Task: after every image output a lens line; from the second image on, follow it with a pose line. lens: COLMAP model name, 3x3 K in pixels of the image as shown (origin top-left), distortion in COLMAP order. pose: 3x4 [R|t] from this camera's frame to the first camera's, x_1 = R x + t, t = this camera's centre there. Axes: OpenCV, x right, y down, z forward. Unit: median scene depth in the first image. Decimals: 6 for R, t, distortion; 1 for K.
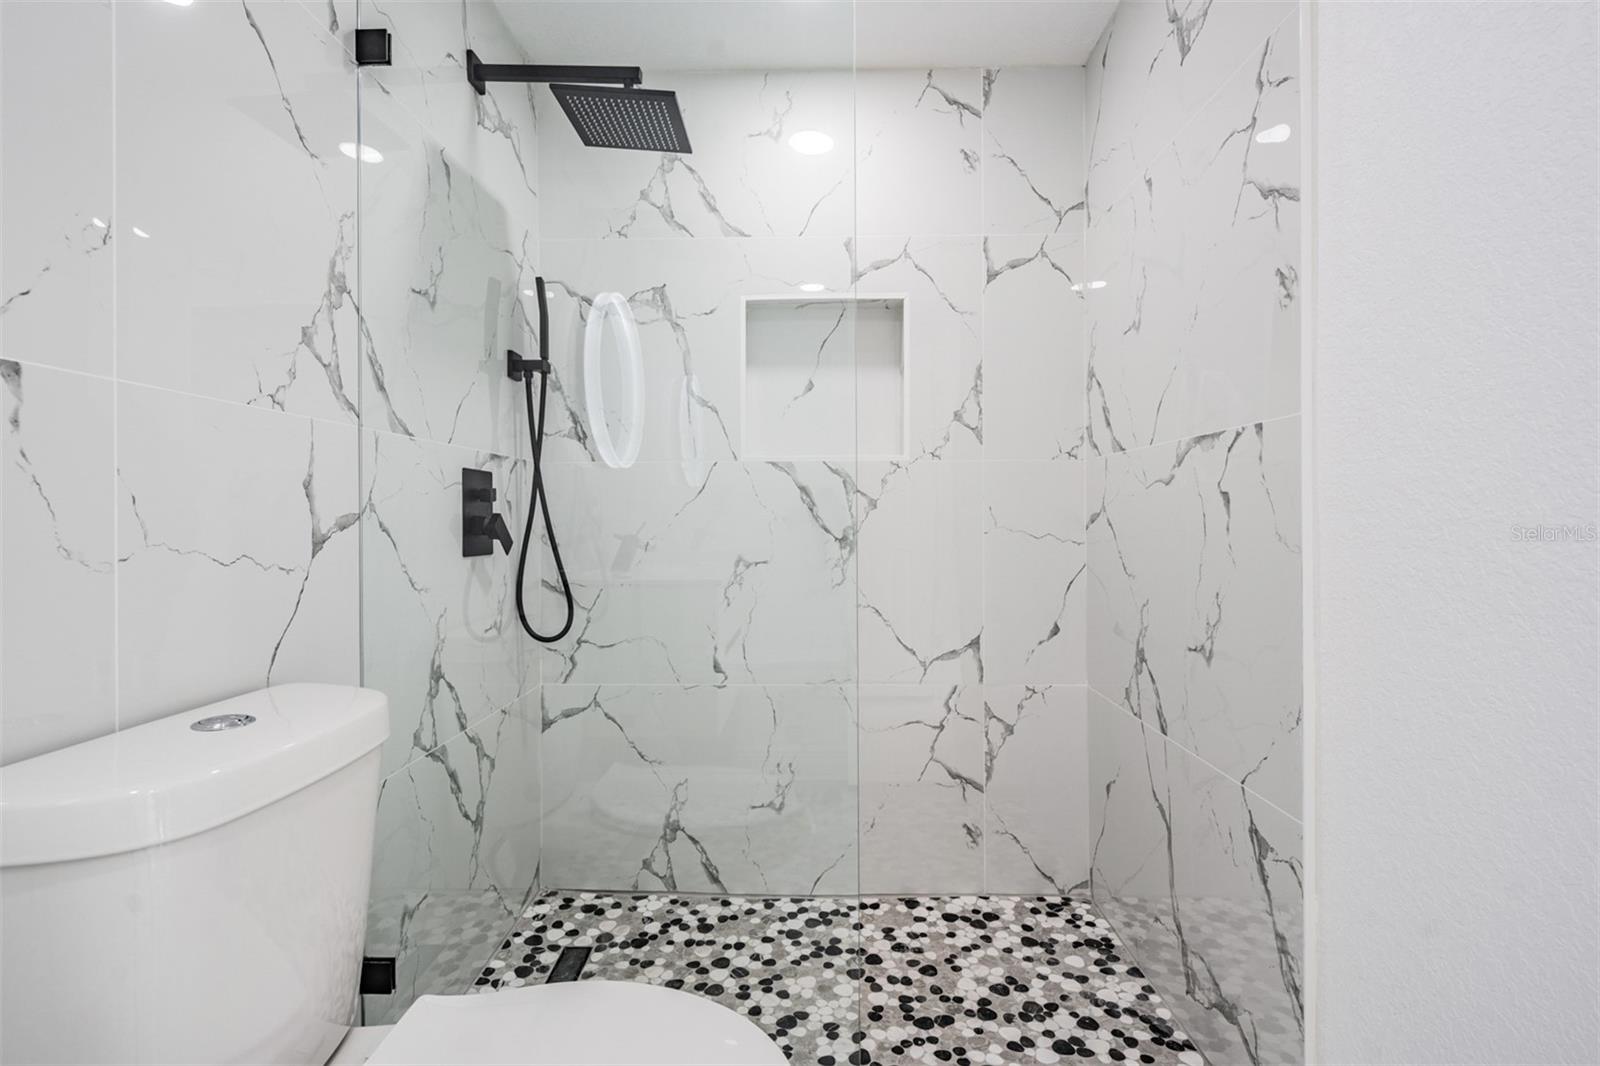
lens RADIAL K [[737.5, 0, 805.1], [0, 737.5, 520.2], [0, 0, 1]] dist [0.000512, 0.000754]
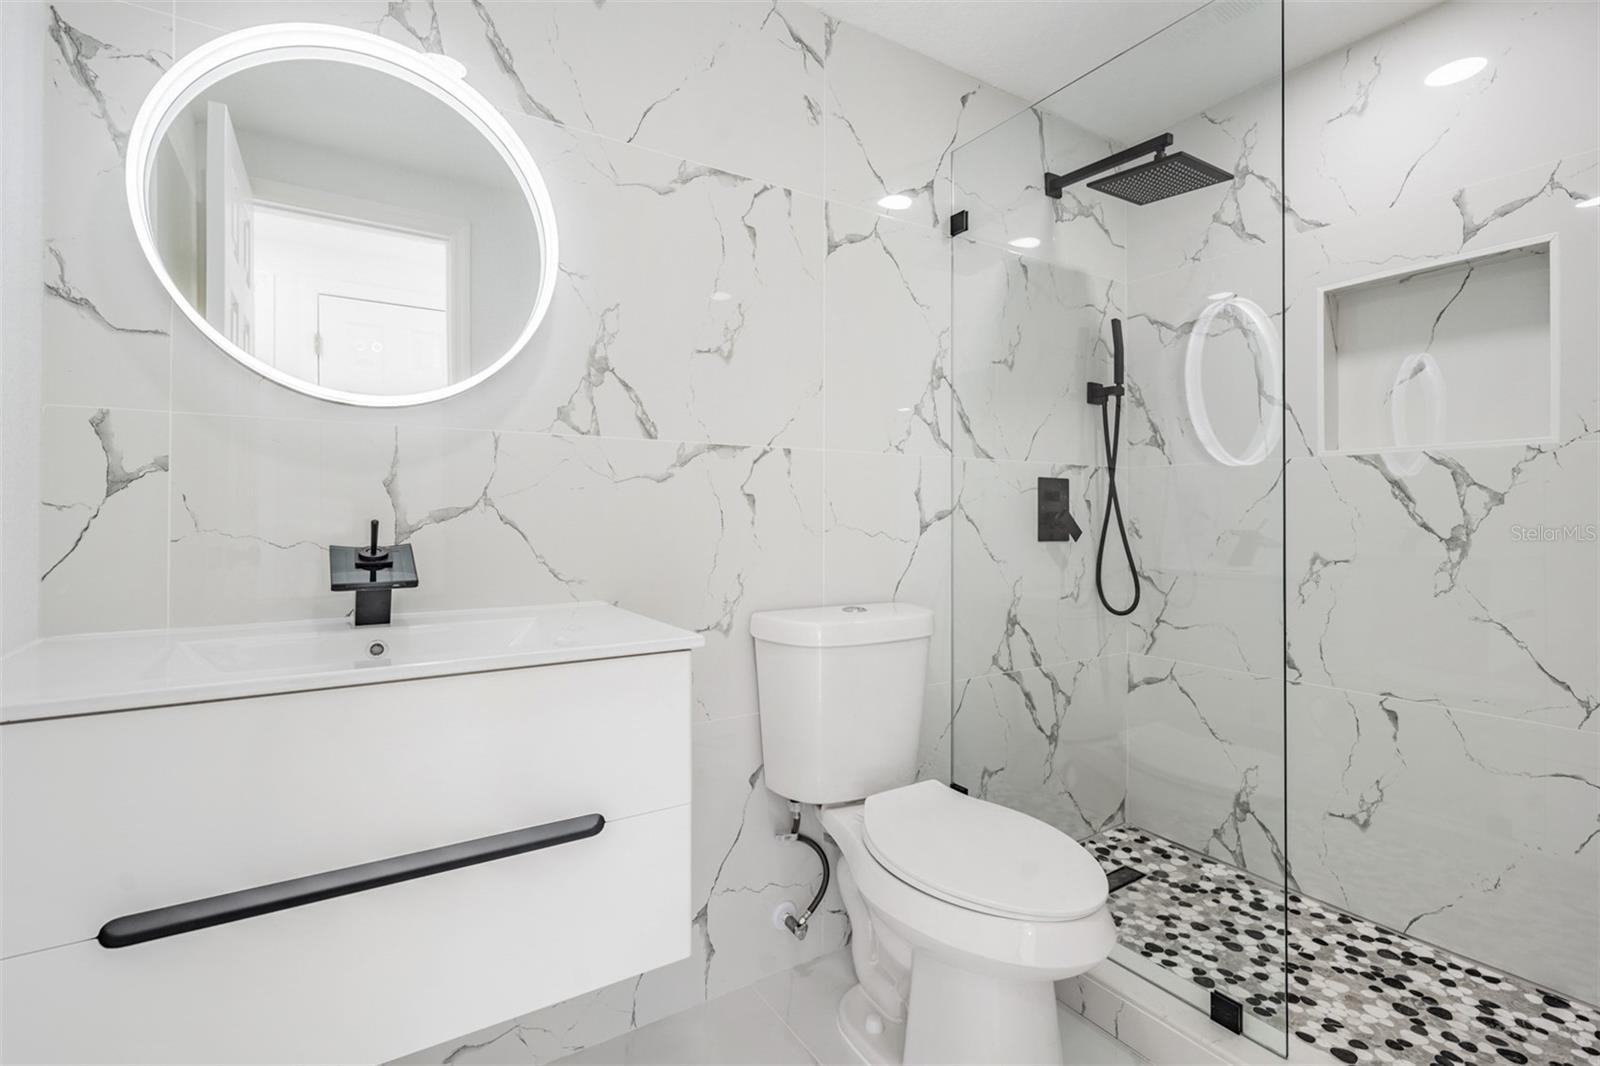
lens RADIAL K [[737.5, 0, 787.0], [0, 737.5, 519.7], [0, 0, 1]] dist [0.000512, 0.000754]
pose [[0.553823, 0.010929, -0.832562, 0.377317], [-0.007921, 0.999938, 0.007857, 0.001590], [0.832596, 0.002243, 0.553876, -0.143722]]
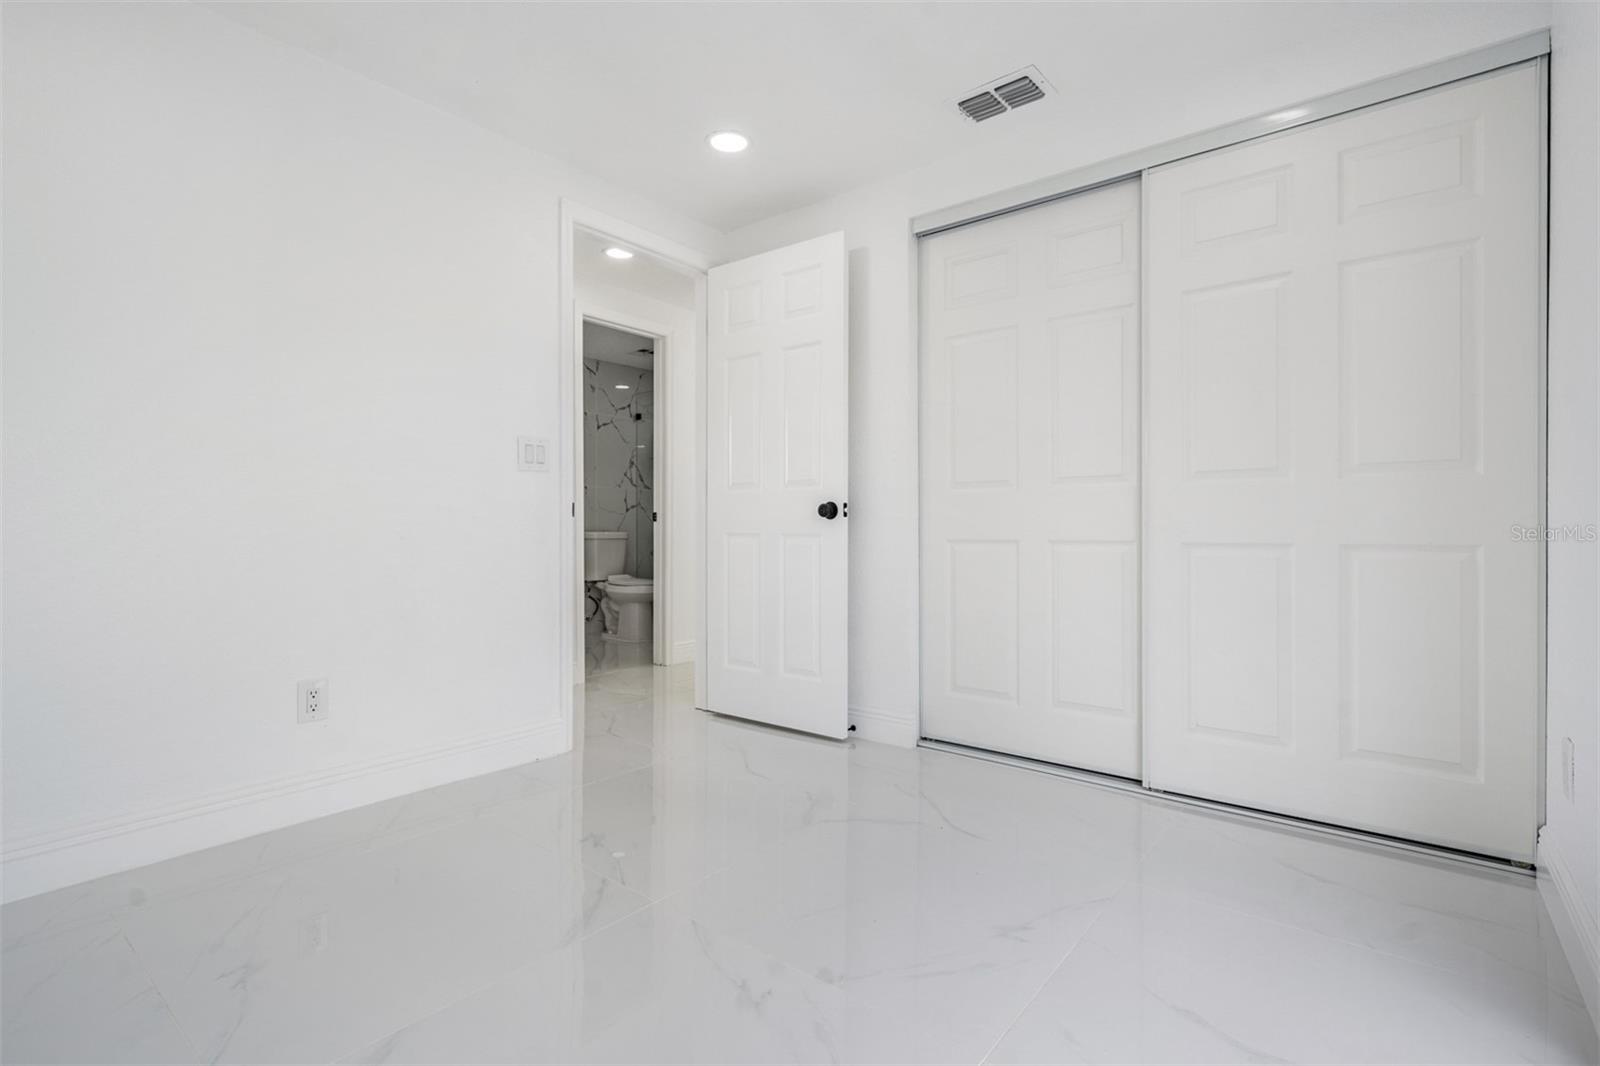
lens RADIAL K [[737.5, 0, 790.9], [0, 737.5, 533.2], [0, 0, 1]] dist [0.000512, 0.000754]
pose [[0.797351, 0.002844, -0.603509, 2.325023], [-0.004810, 0.999987, -0.001644, 0.130570], [0.603497, 0.004214, 0.797354, -1.705888]]
